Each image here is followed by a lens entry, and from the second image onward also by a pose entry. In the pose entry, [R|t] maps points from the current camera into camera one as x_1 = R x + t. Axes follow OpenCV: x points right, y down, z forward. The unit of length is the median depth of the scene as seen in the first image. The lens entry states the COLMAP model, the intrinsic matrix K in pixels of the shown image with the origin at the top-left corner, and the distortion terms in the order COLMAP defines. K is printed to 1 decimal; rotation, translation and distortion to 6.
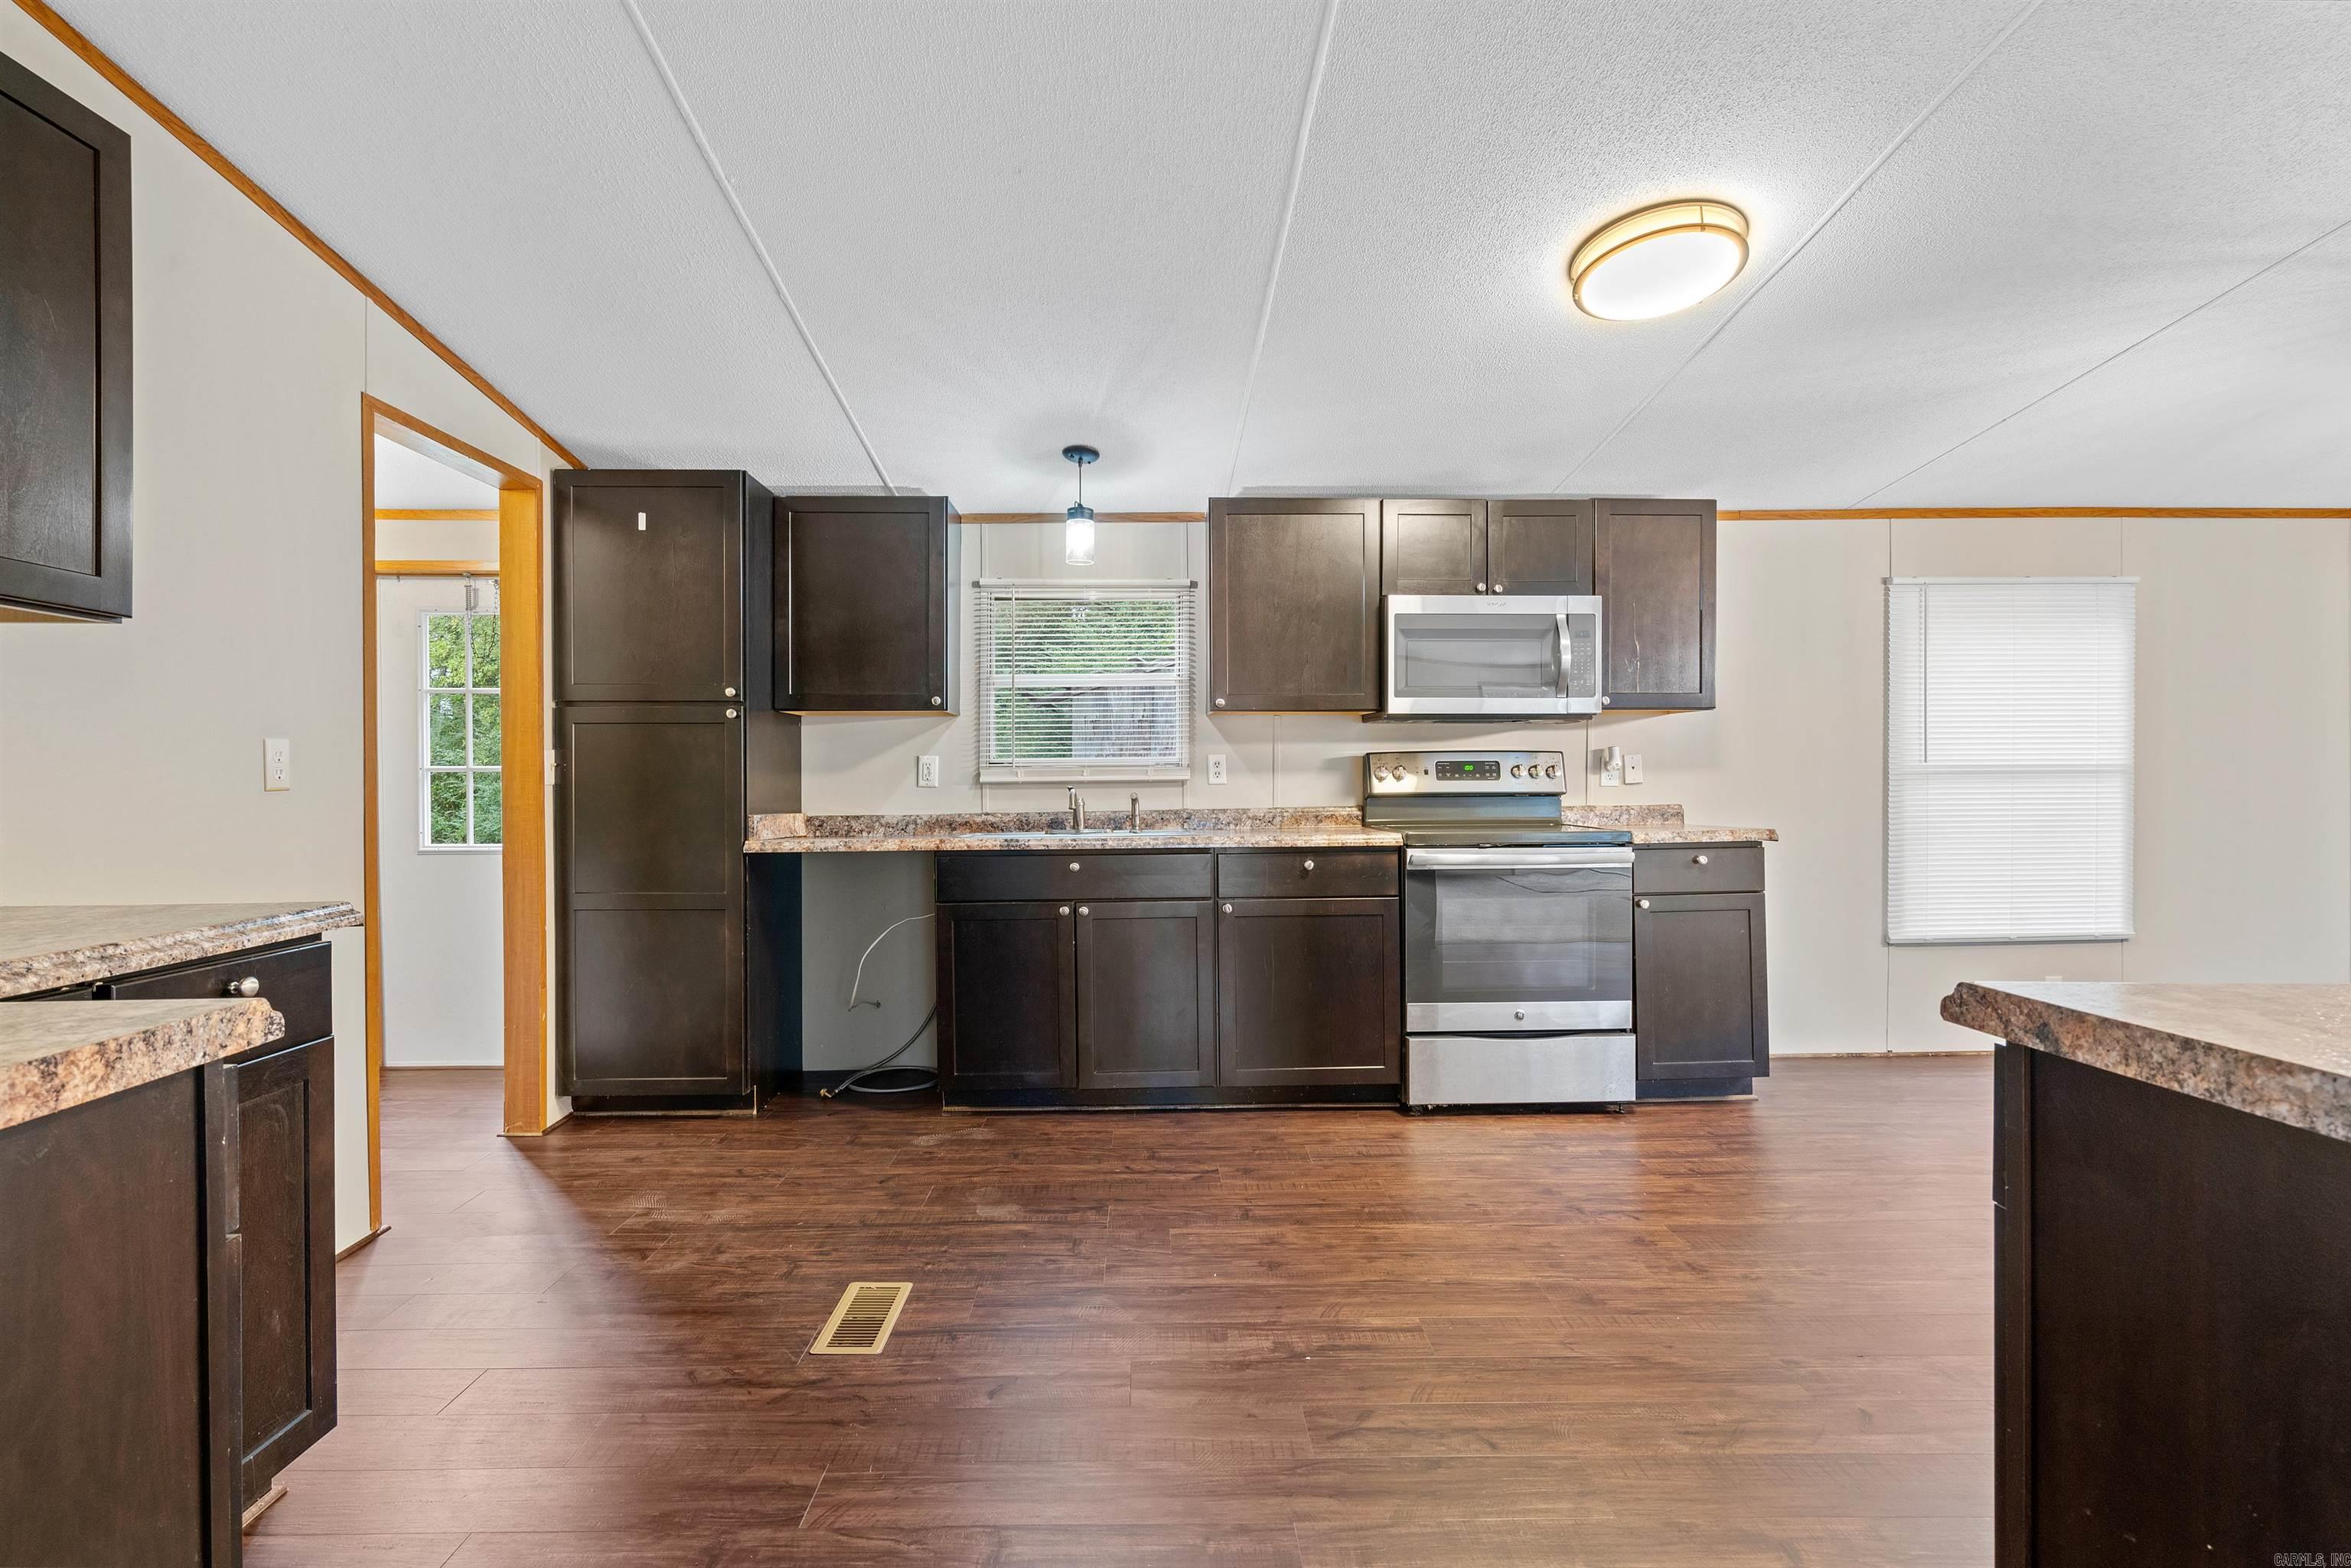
lens RADIAL K [[1079.9, 0, 1156.0], [0, 1079.9, 777.8], [0, 0, 1]] dist [-0.000859, 0.000324]
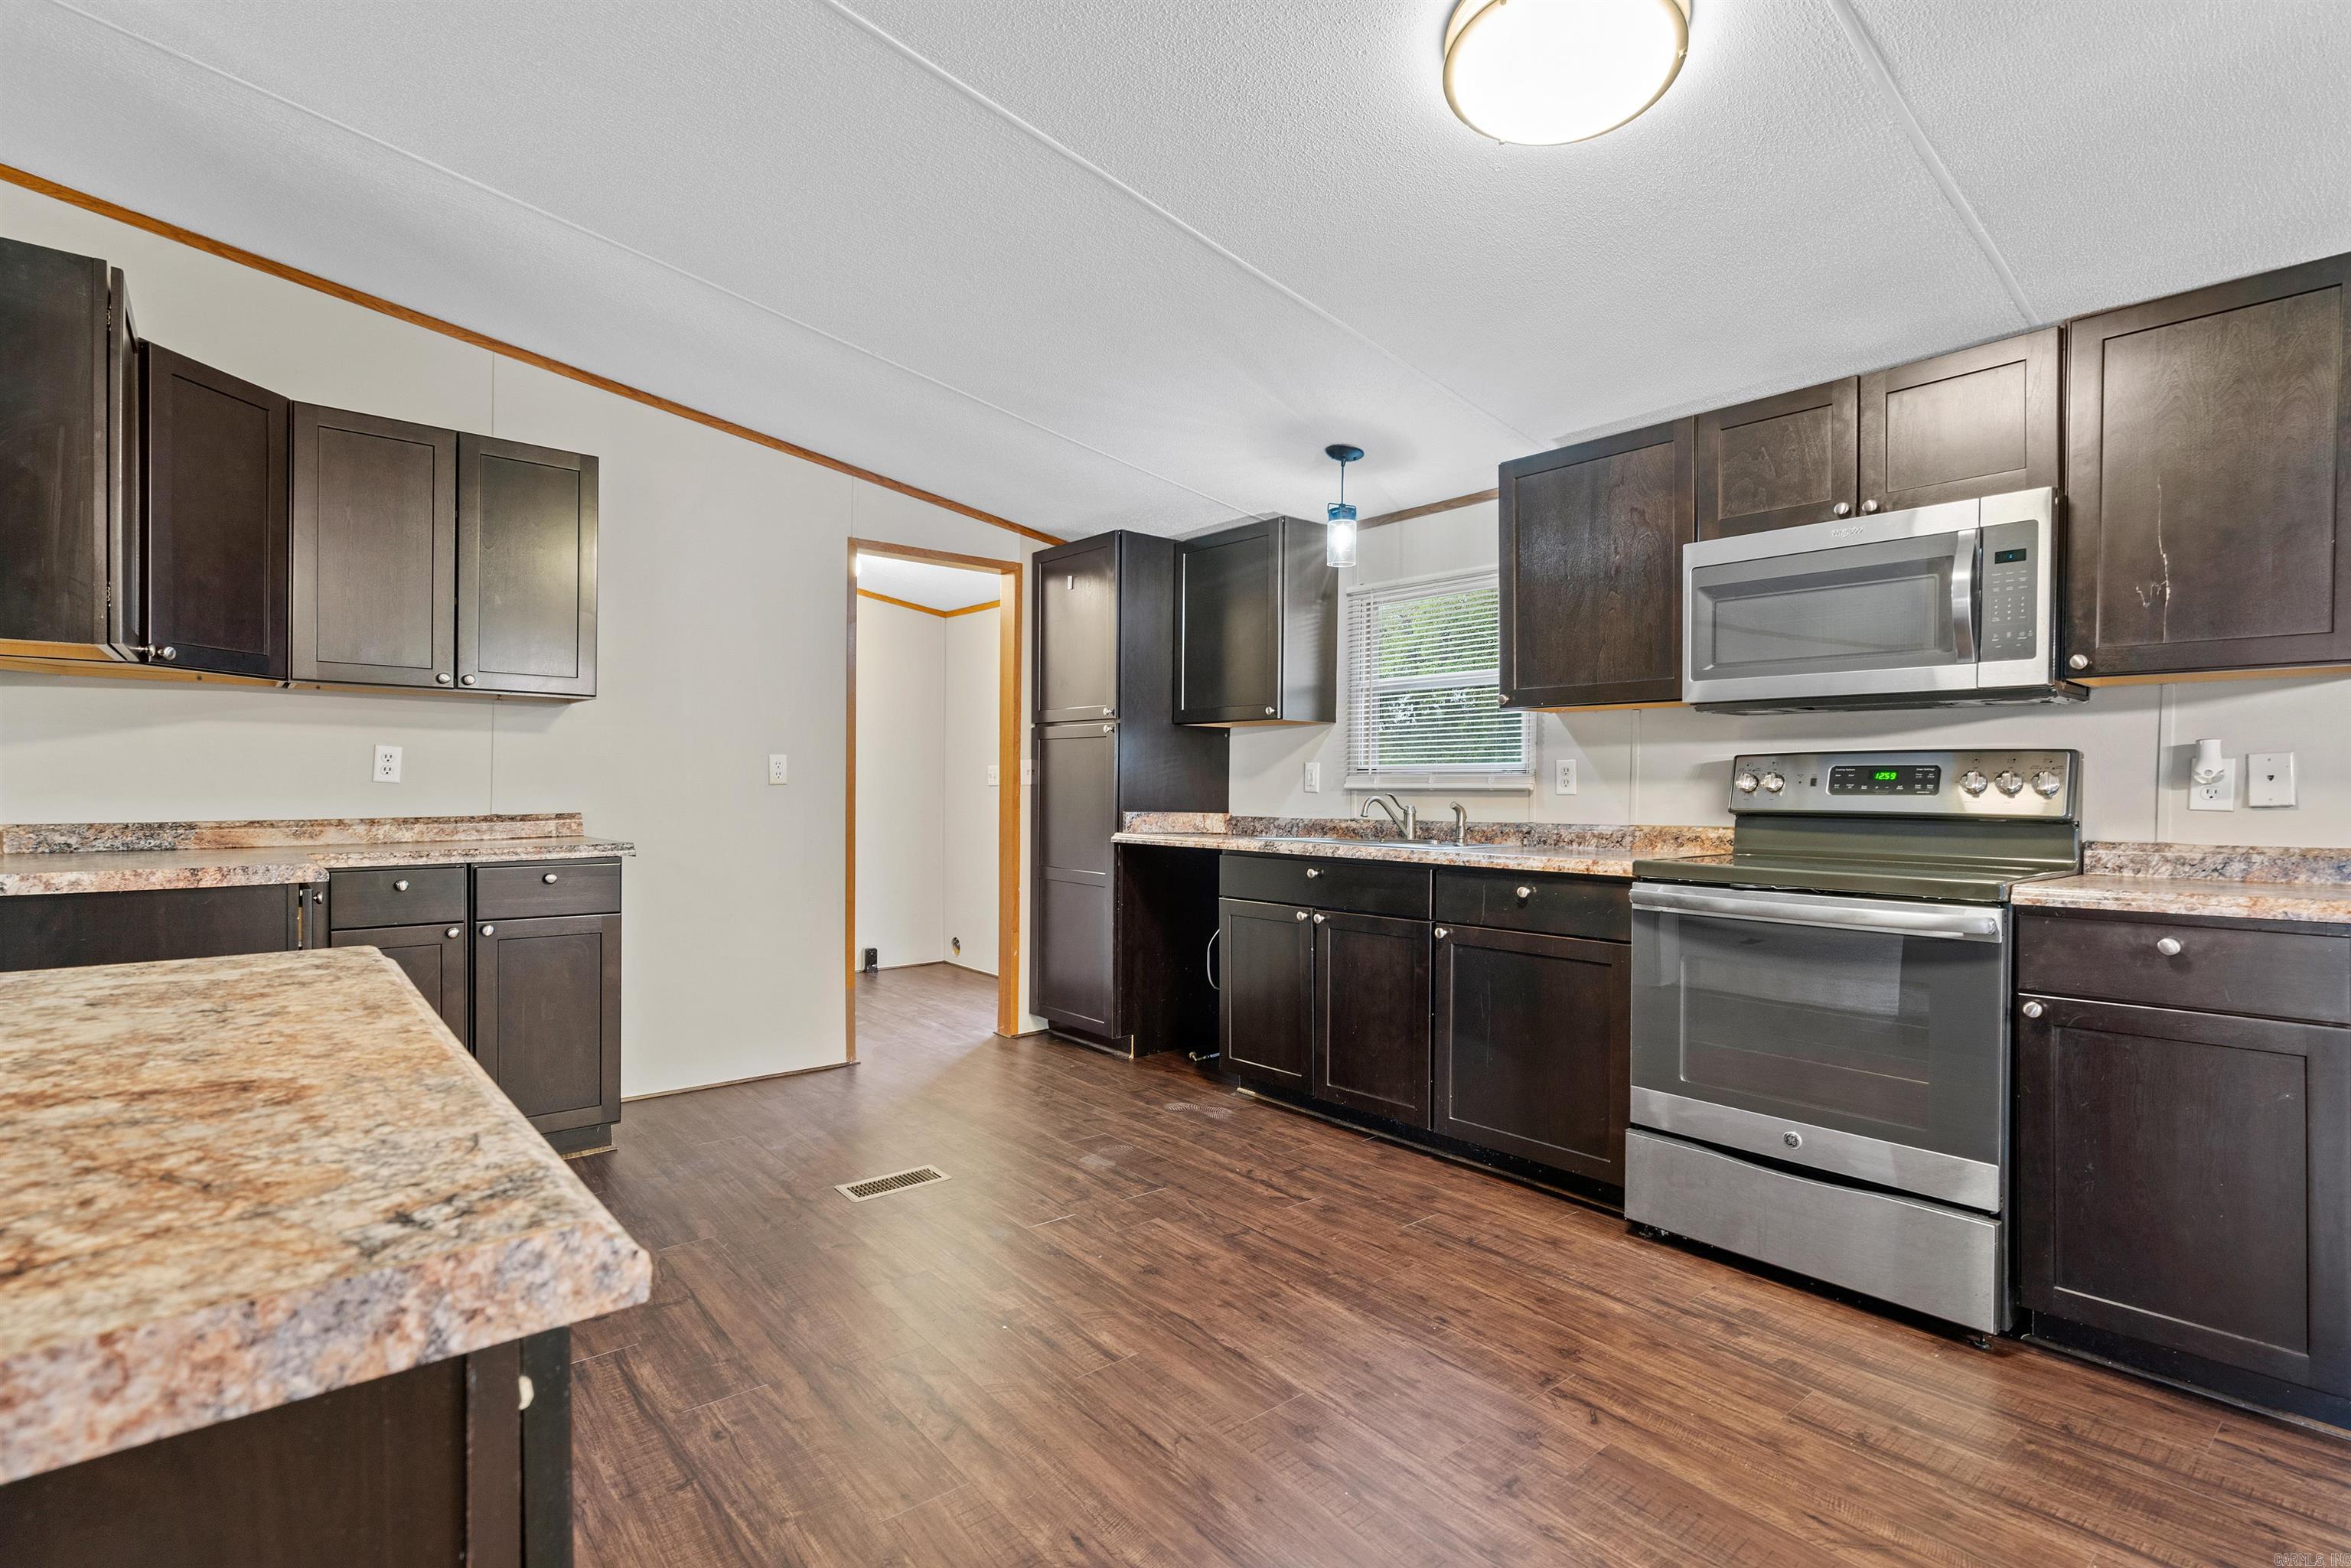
lens RADIAL K [[1102.8, 0, 1166.0], [0, 1102.8, 788.1], [0, 0, 1]] dist [0.002382, 0.000583]
pose [[0.624483, 0.012795, -0.780934, 0.623051], [-0.012069, 0.999905, 0.006732, -0.001191], [0.780945, 0.005221, 0.624578, 0.255305]]
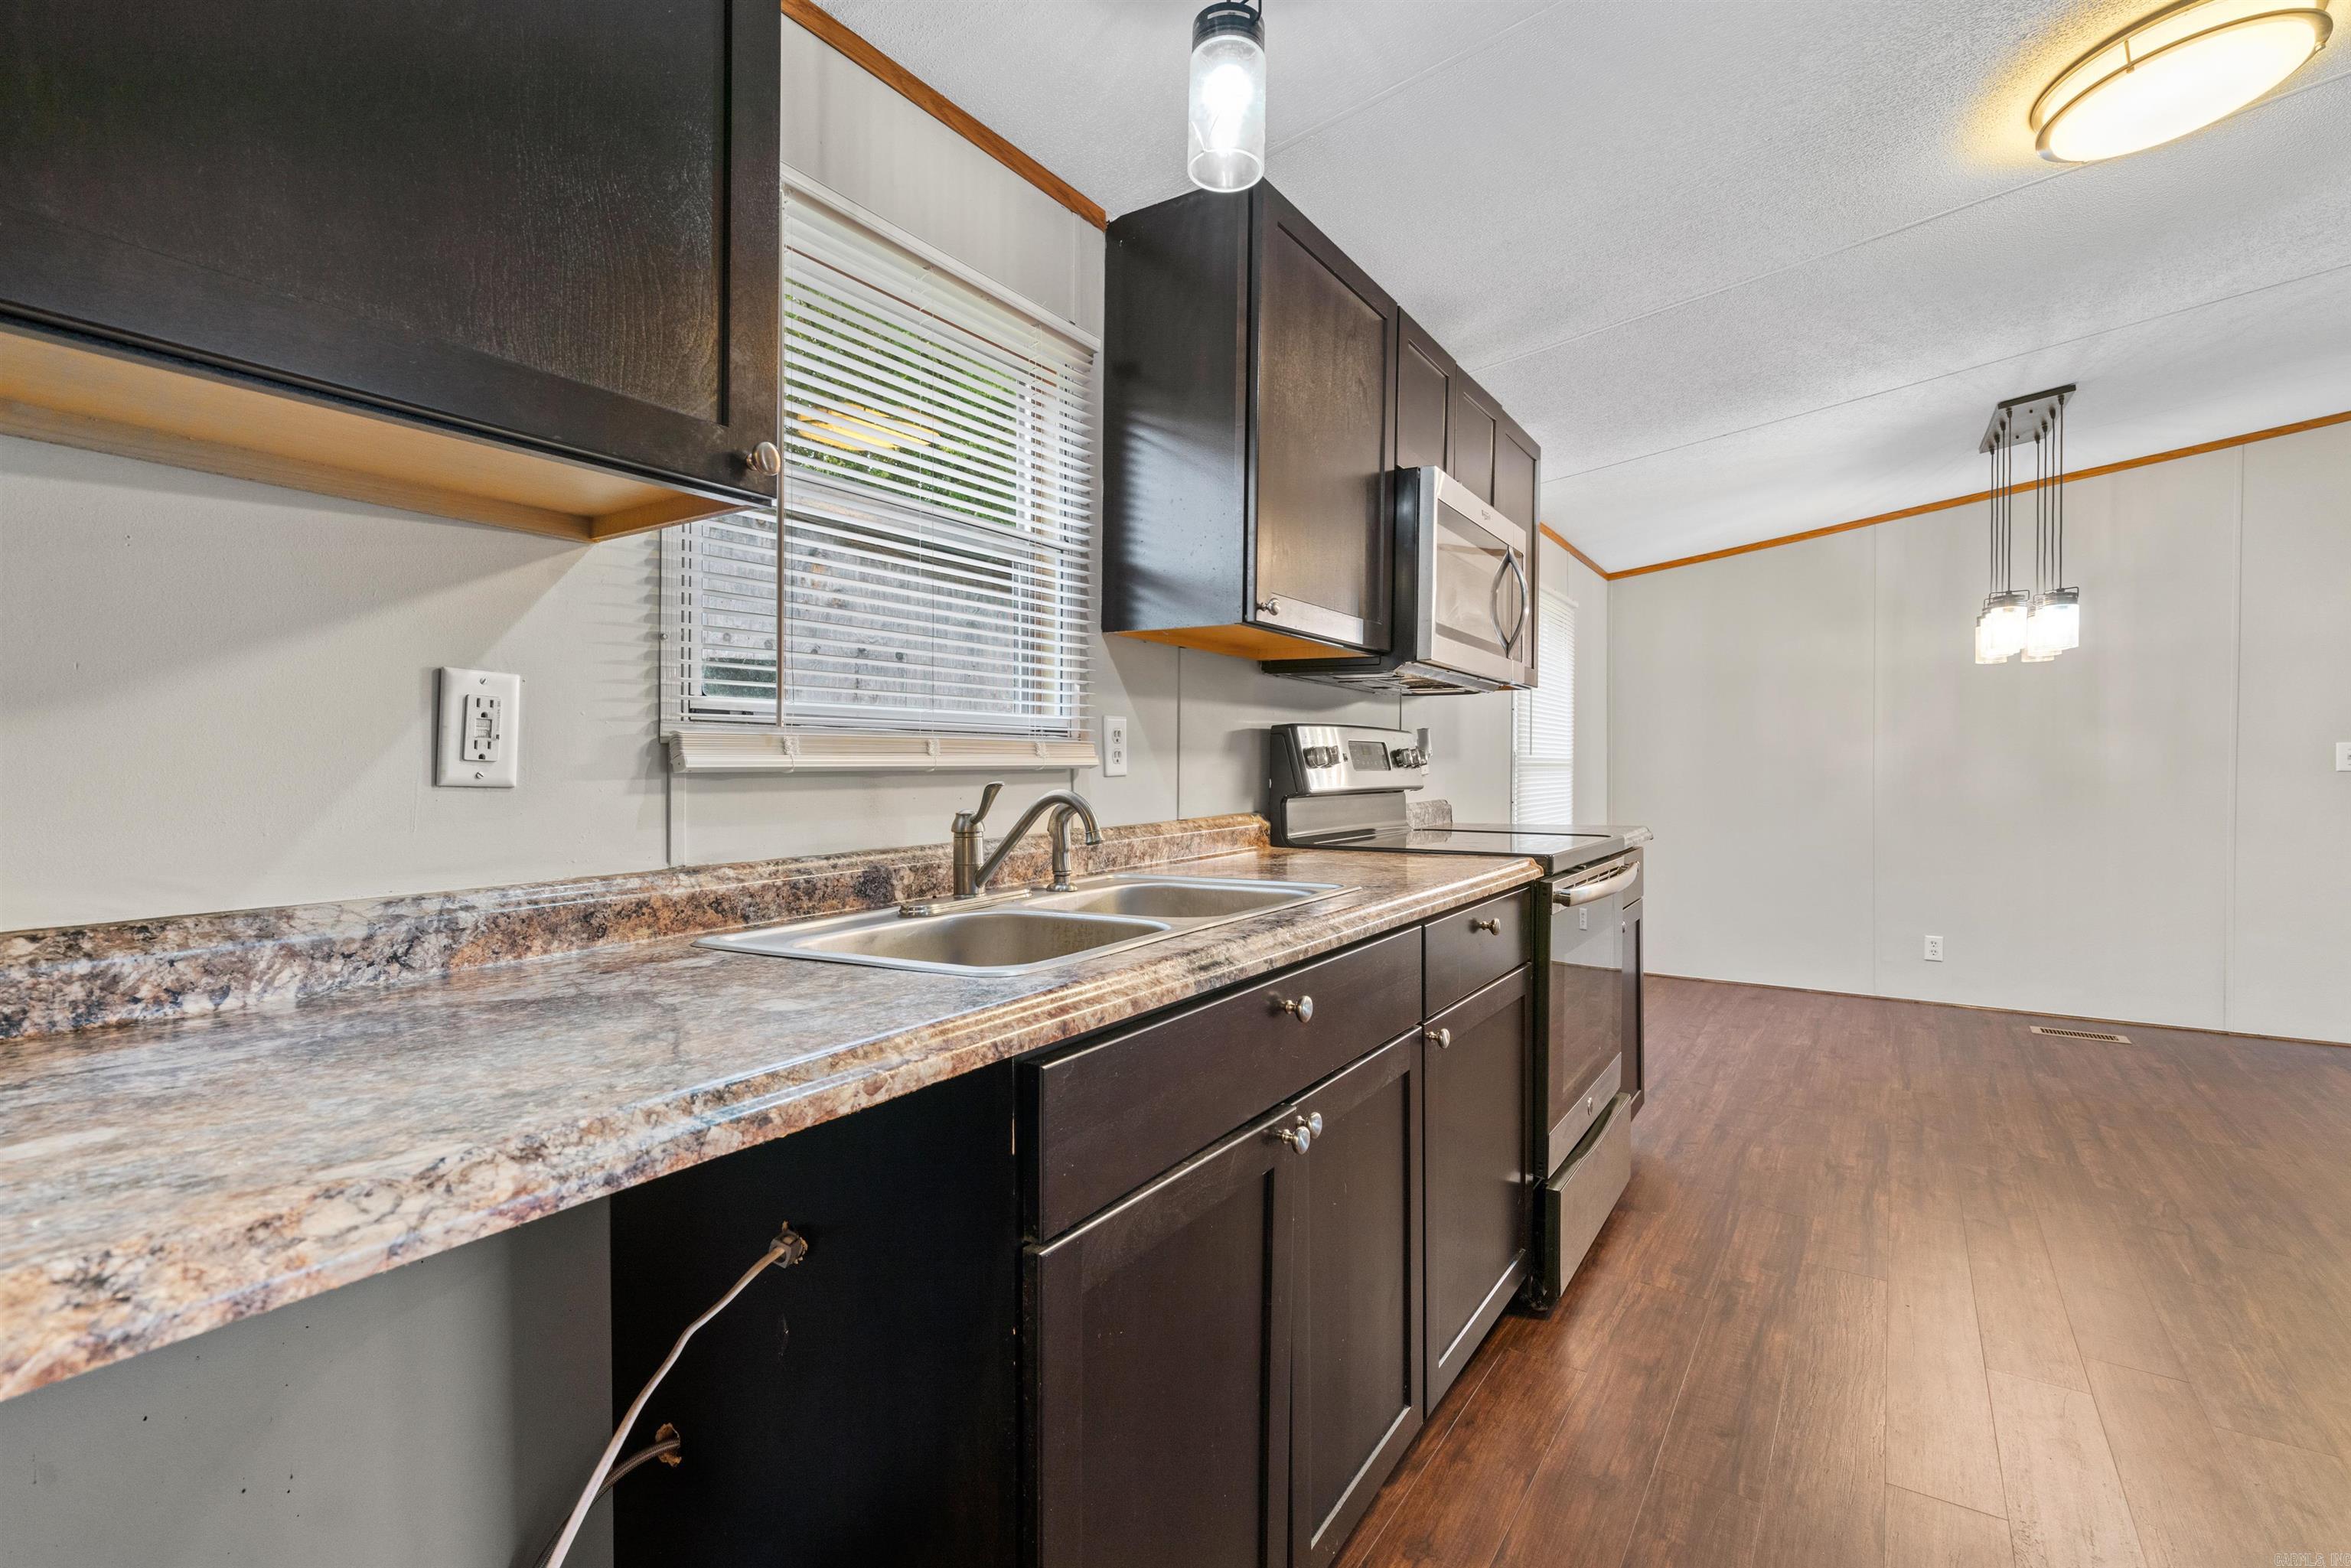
lens RADIAL K [[1069.5, 0, 1164.2], [0, 1069.5, 770.1], [0, 0, 1]] dist [0.000272, 0.000666]
pose [[0.572247, 0.004653, 0.820068, -0.385880], [-0.004557, 0.999987, -0.002494, 0.005190], [-0.820069, -0.002310, 0.572260, 0.820428]]
